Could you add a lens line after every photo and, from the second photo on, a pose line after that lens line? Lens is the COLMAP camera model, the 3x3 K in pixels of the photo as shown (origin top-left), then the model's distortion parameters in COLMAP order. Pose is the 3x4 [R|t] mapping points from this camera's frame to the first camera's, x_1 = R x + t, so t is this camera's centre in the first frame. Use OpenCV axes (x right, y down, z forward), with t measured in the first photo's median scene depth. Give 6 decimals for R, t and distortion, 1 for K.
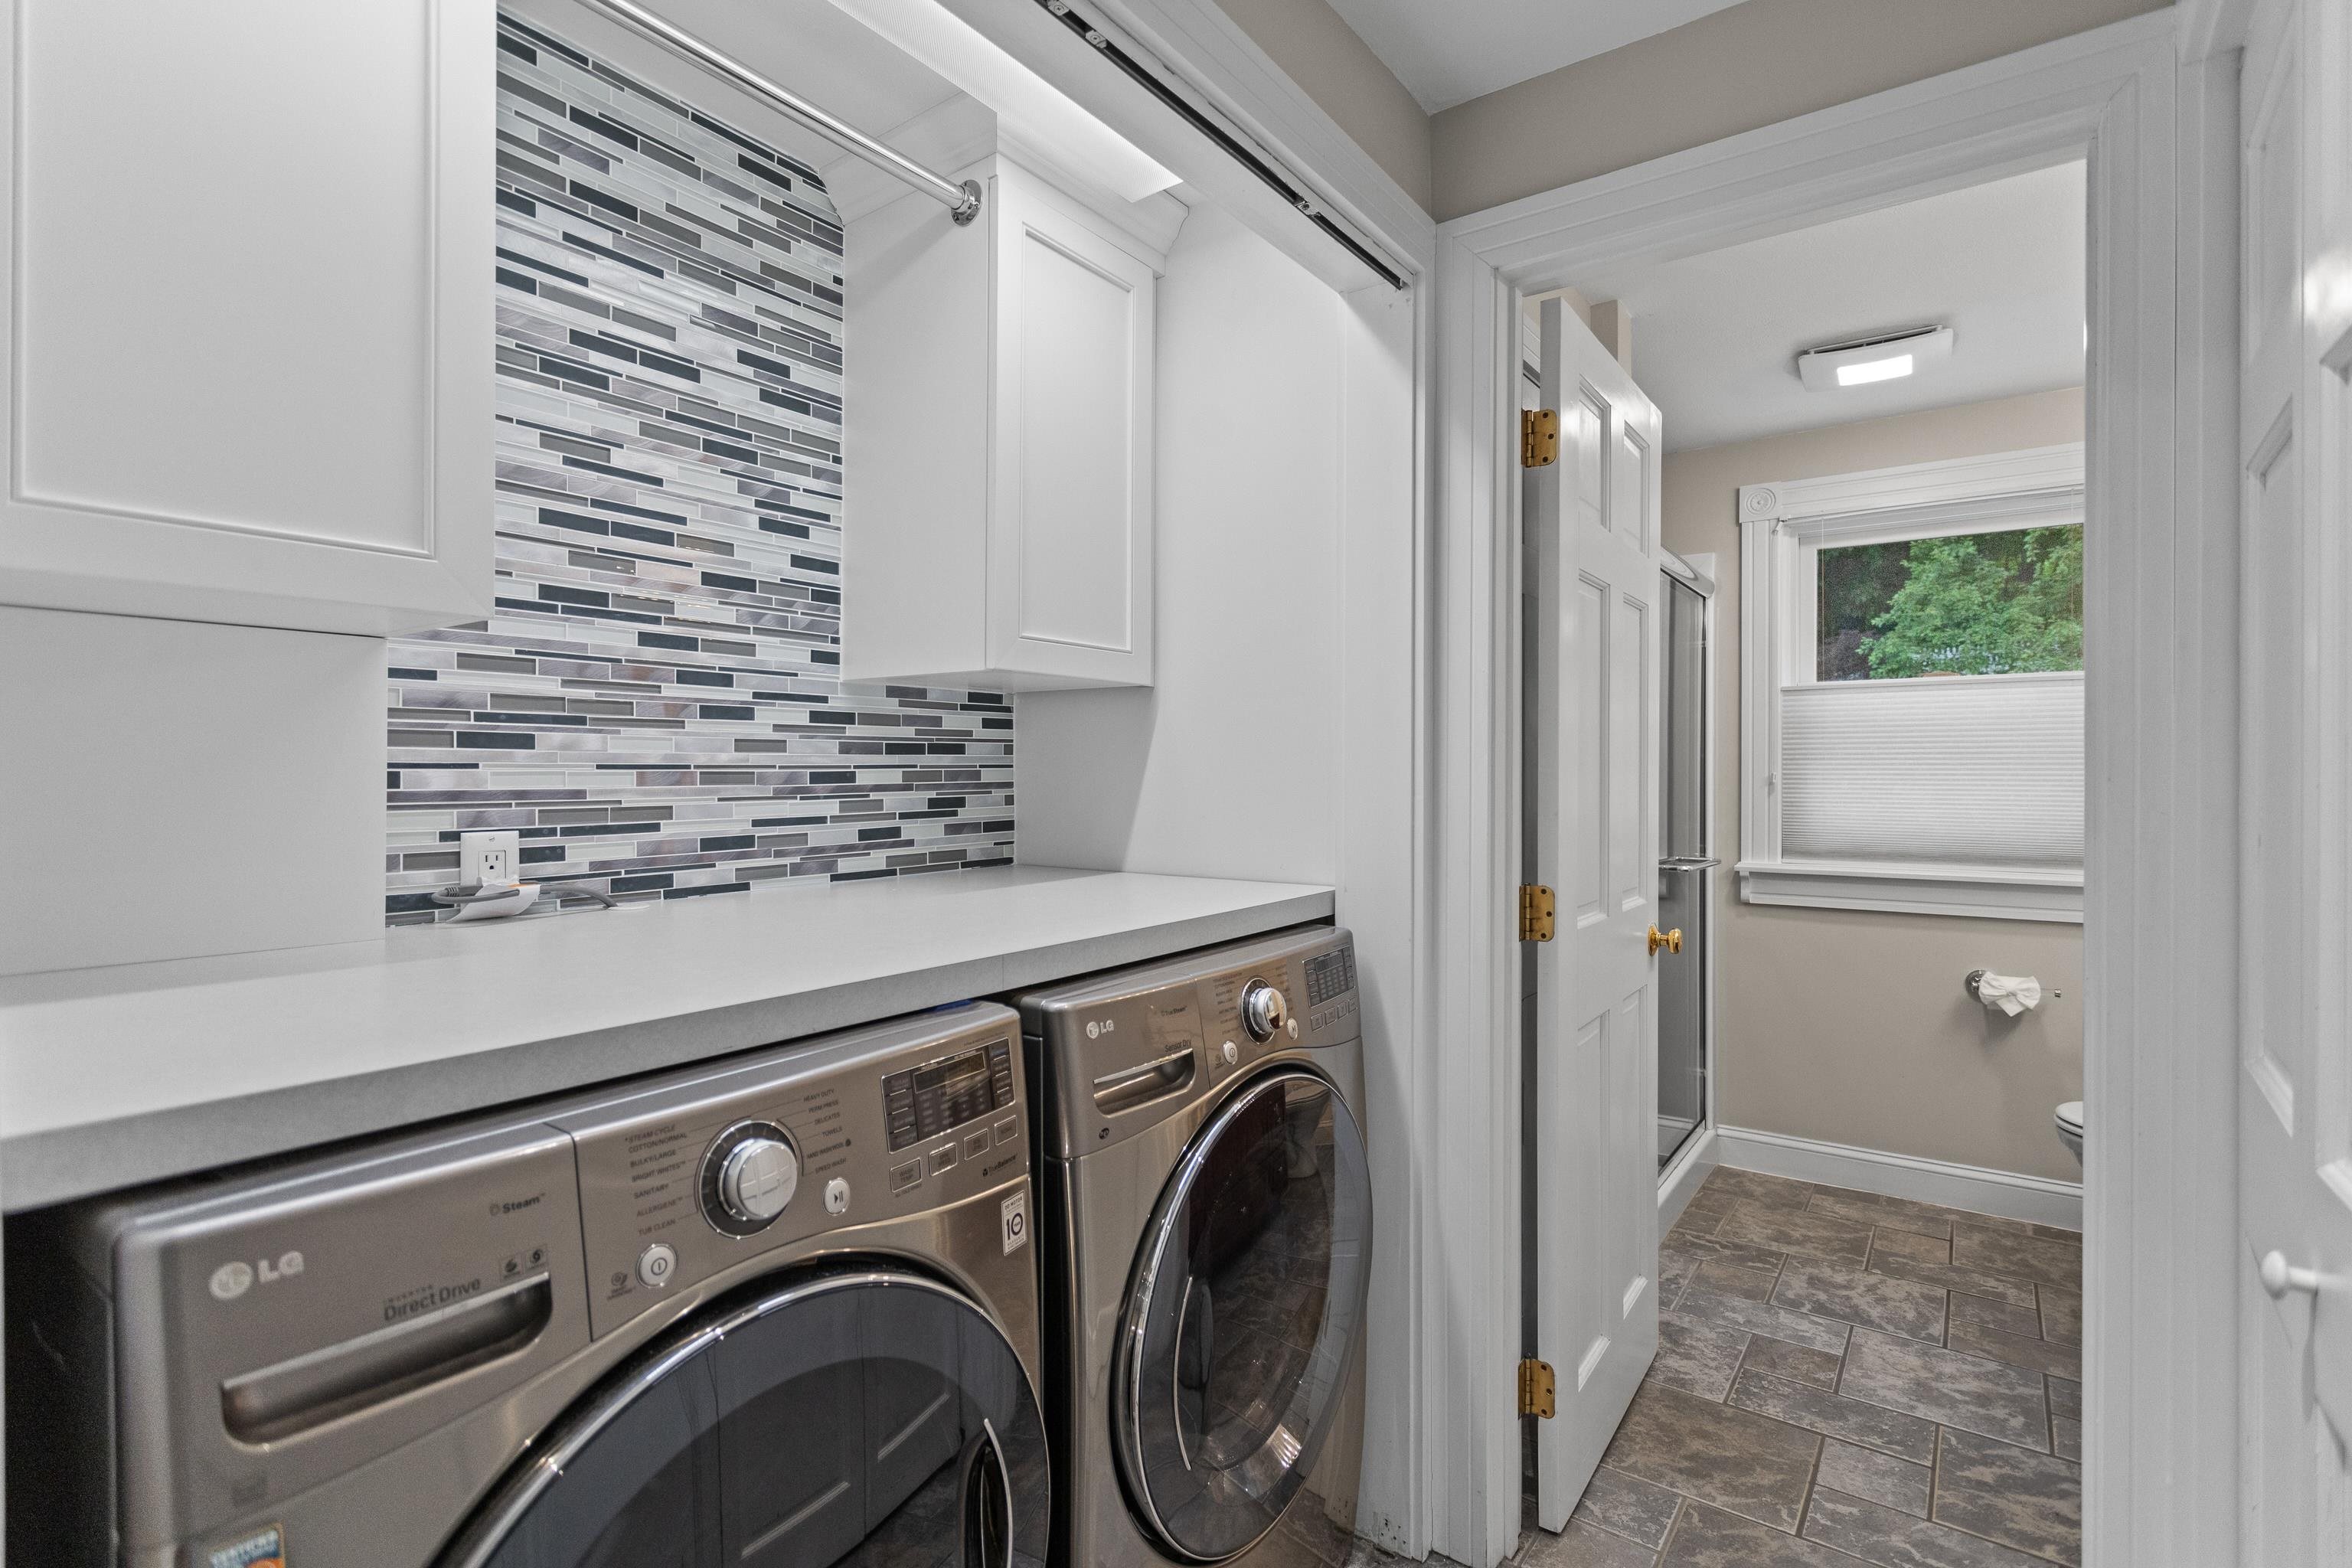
lens RADIAL K [[1113.9, 0, 1183.4], [0, 1113.9, 777.9], [0, 0, 1]] dist [0.001338, 0.001885]
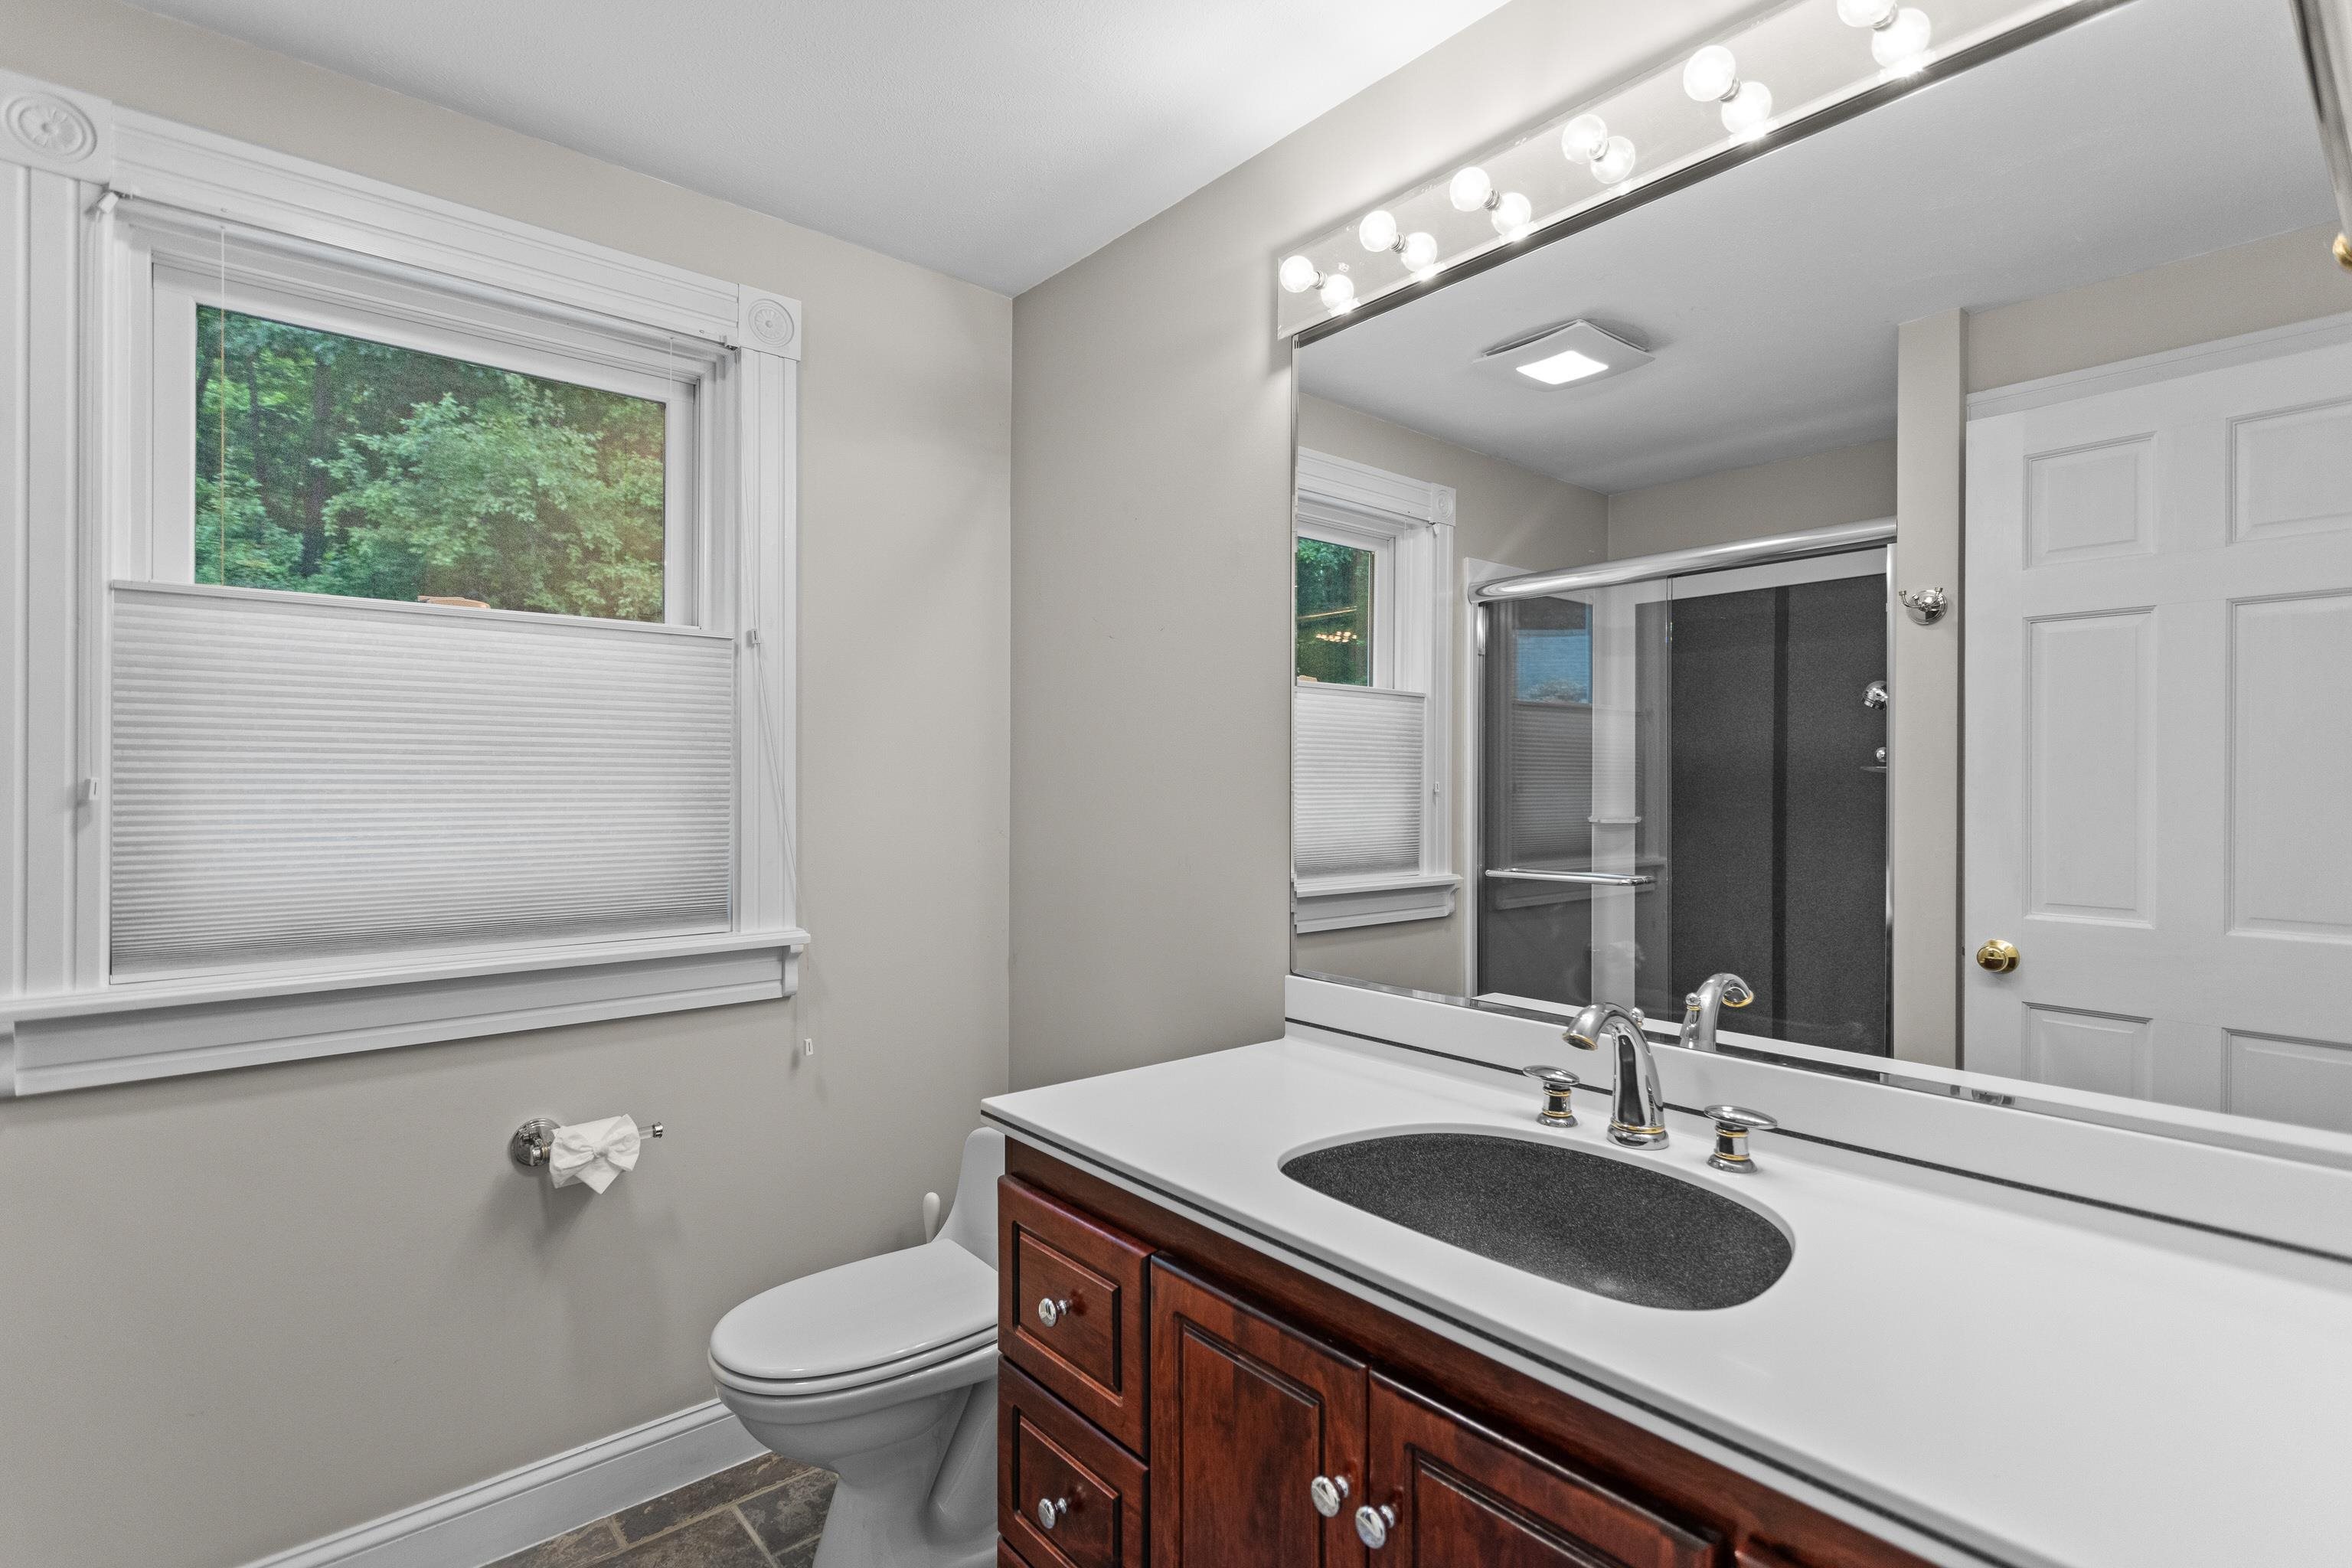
lens RADIAL K [[1113.9, 0, 1186.3], [0, 1113.9, 770.3], [0, 0, 1]] dist [0.001338, 0.001885]
pose [[0.238421, 0.005003, 0.971149, 0.226969], [-0.000695, 0.999987, -0.004981, -0.005638], [-0.971162, 0.000512, 0.238421, 0.518979]]
